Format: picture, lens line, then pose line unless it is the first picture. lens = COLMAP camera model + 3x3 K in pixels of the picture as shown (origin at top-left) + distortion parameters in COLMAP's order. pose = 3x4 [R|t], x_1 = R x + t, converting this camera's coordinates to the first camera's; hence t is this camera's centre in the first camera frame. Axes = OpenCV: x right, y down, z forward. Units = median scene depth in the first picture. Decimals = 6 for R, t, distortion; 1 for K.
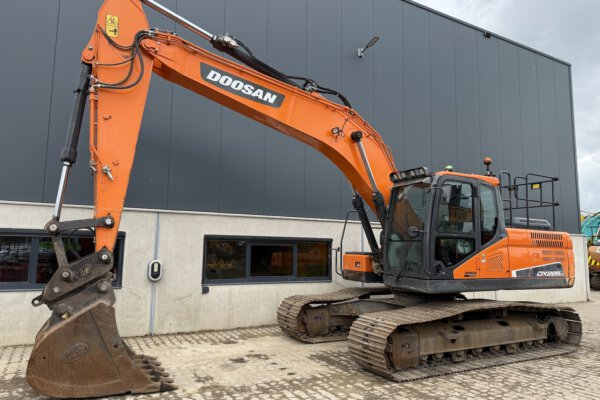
lens RADIAL K [[421.9, 0, 296.8], [0, 421.9, 201.3], [0, 0, 1]] dist [0.061407, -0.086145]
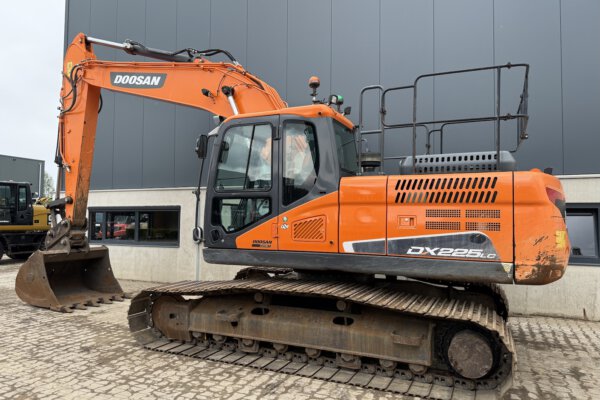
lens RADIAL K [[421.9, 0, 296.8], [0, 421.9, 201.3], [0, 0, 1]] dist [0.061407, -0.086145]
pose [[0.596563, -0.047246, -0.801174, 0.965834], [0.092324, 0.995678, 0.010029, 0.087072], [0.797238, -0.079951, 0.598347, 0.559200]]
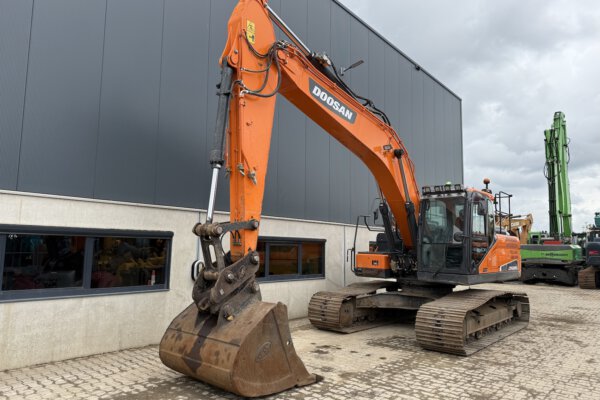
lens RADIAL K [[421.9, 0, 296.8], [0, 421.9, 201.3], [0, 0, 1]] dist [0.061407, -0.086145]
pose [[0.935050, 0.039077, 0.352357, -0.534273], [-0.041596, 0.999134, -0.000423, -0.009624], [-0.352068, -0.014261, 0.935866, 0.003323]]
